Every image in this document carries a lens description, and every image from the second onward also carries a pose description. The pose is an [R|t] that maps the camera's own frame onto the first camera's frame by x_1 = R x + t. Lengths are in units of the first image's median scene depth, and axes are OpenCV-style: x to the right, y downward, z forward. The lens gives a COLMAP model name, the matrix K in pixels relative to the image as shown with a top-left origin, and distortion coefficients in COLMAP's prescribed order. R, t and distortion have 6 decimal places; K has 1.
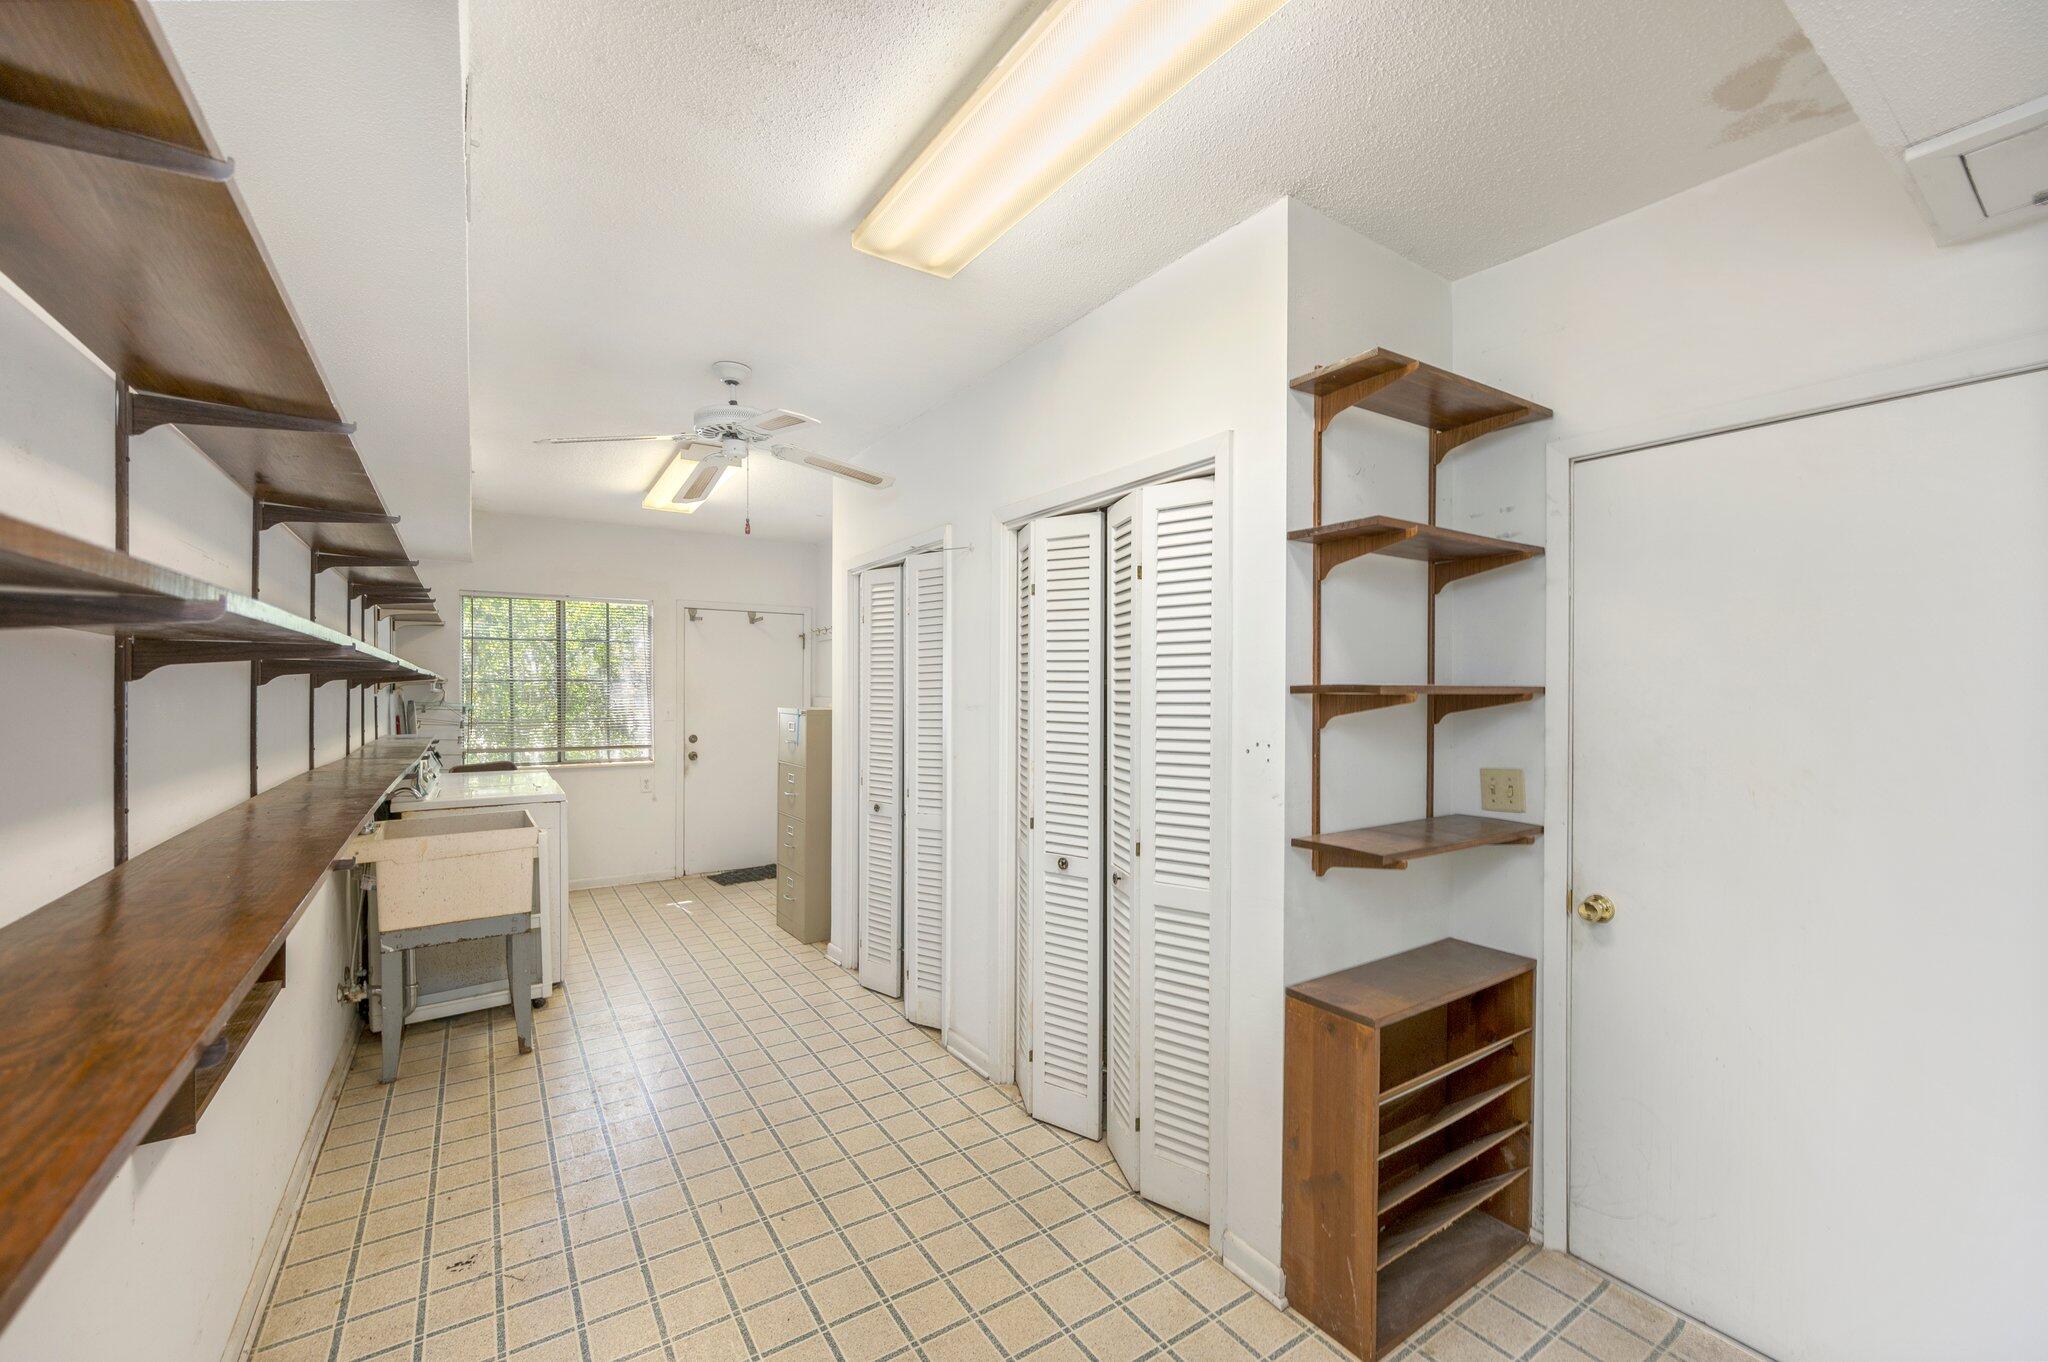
lens RADIAL K [[840.4, 0, 1031.2], [0, 840.4, 689.4], [0, 0, 1]] dist [-0.004056, -0.000861]
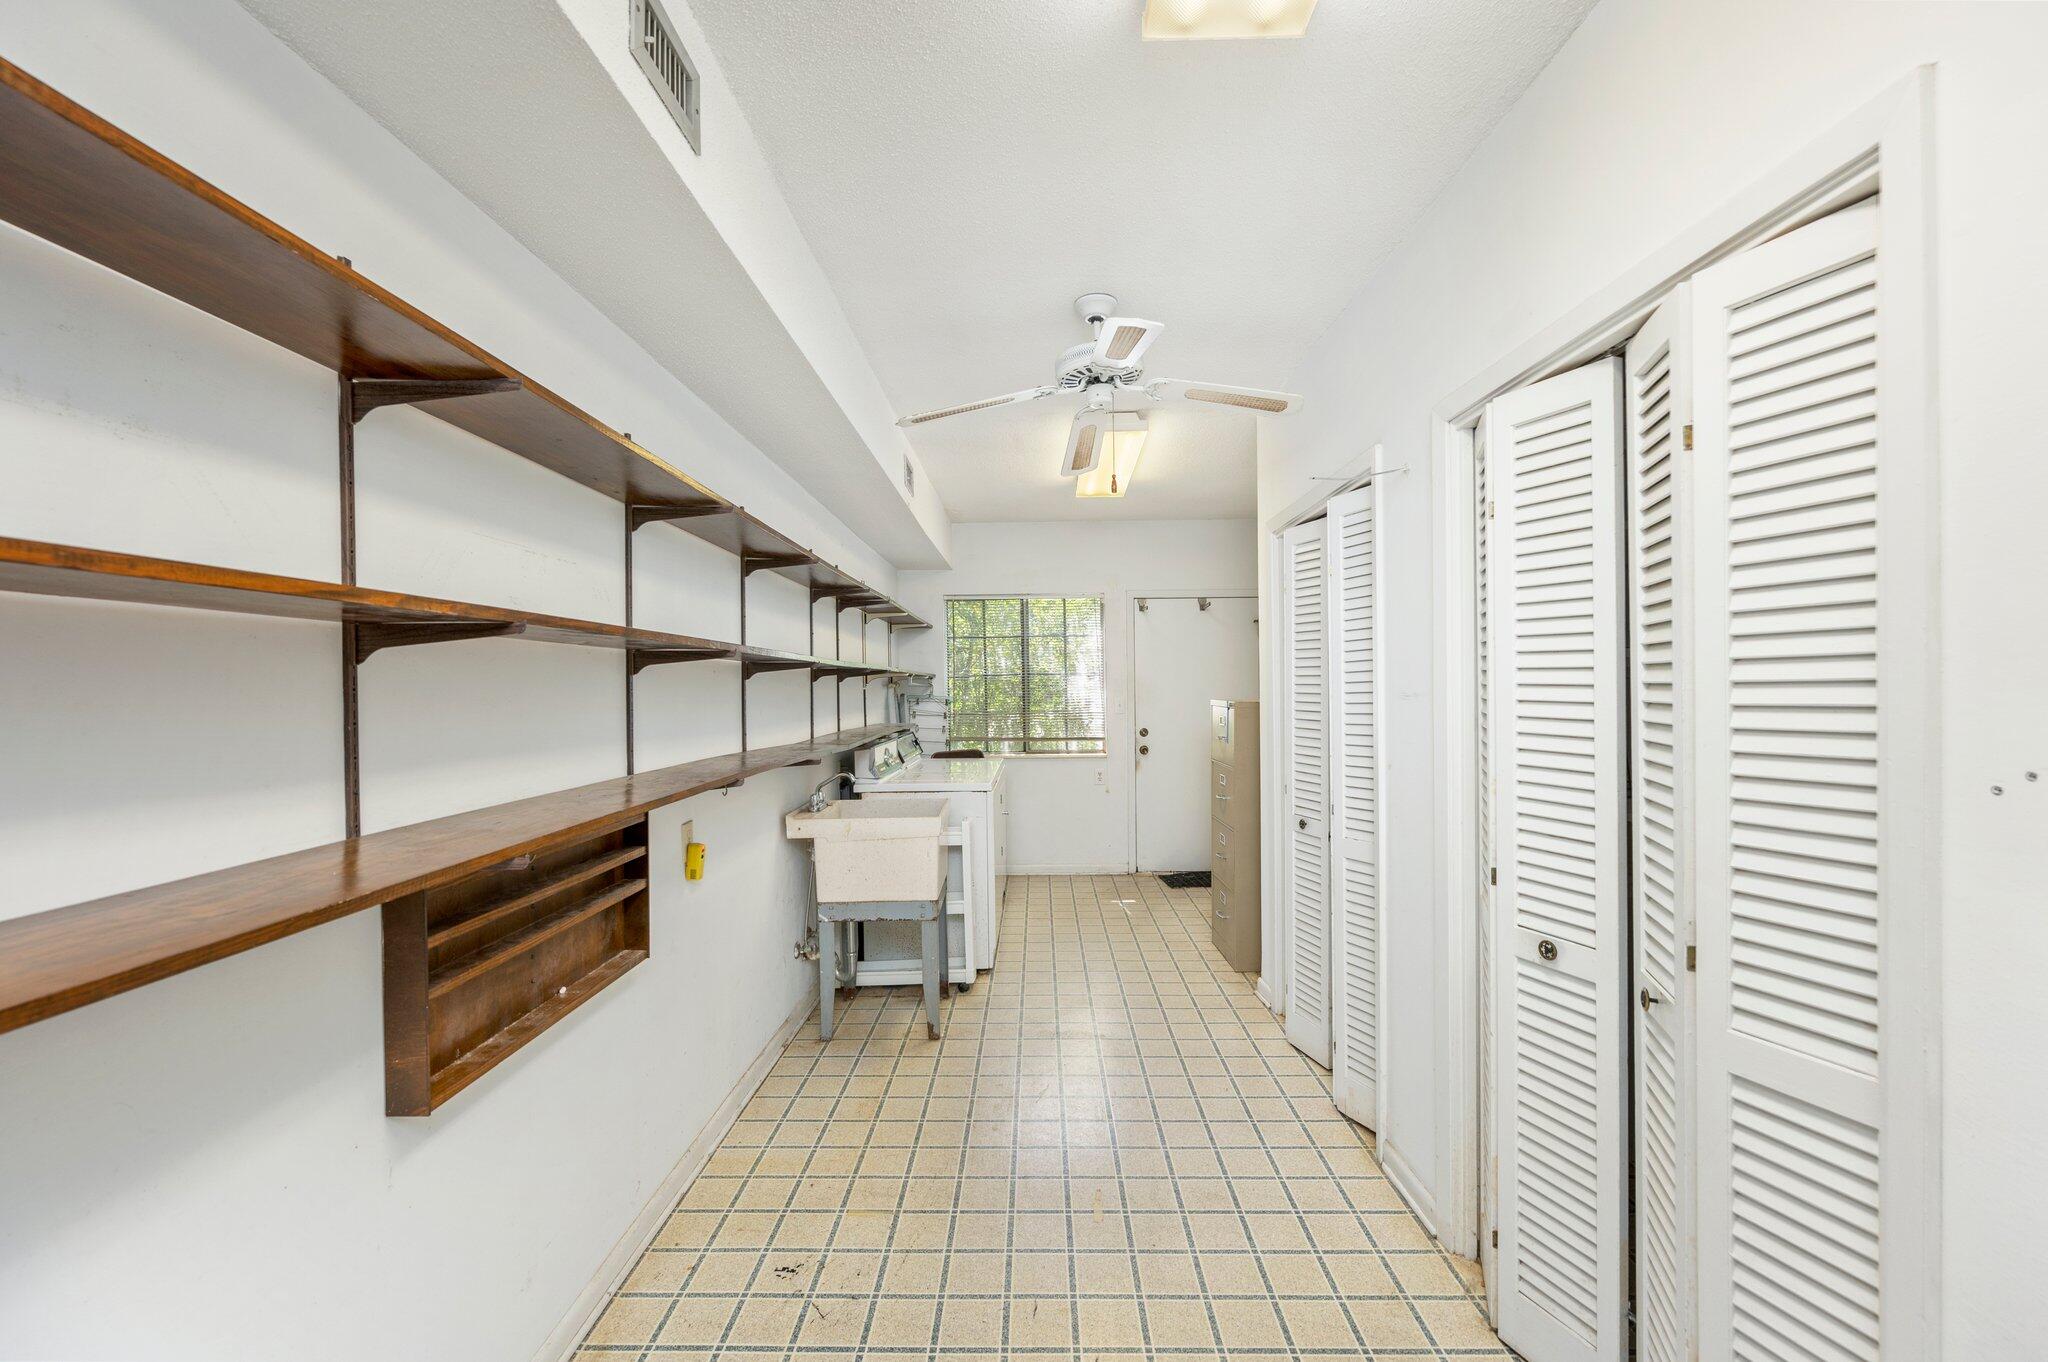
lens RADIAL K [[840.4, 0, 1004.2], [0, 840.4, 685.9], [0, 0, 1]] dist [-0.004056, -0.000861]
pose [[0.815938, -0.009865, -0.578055, 0.056836], [0.011011, 0.999938, -0.001522, 0.009536], [0.578034, -0.005123, 0.815997, 0.223441]]
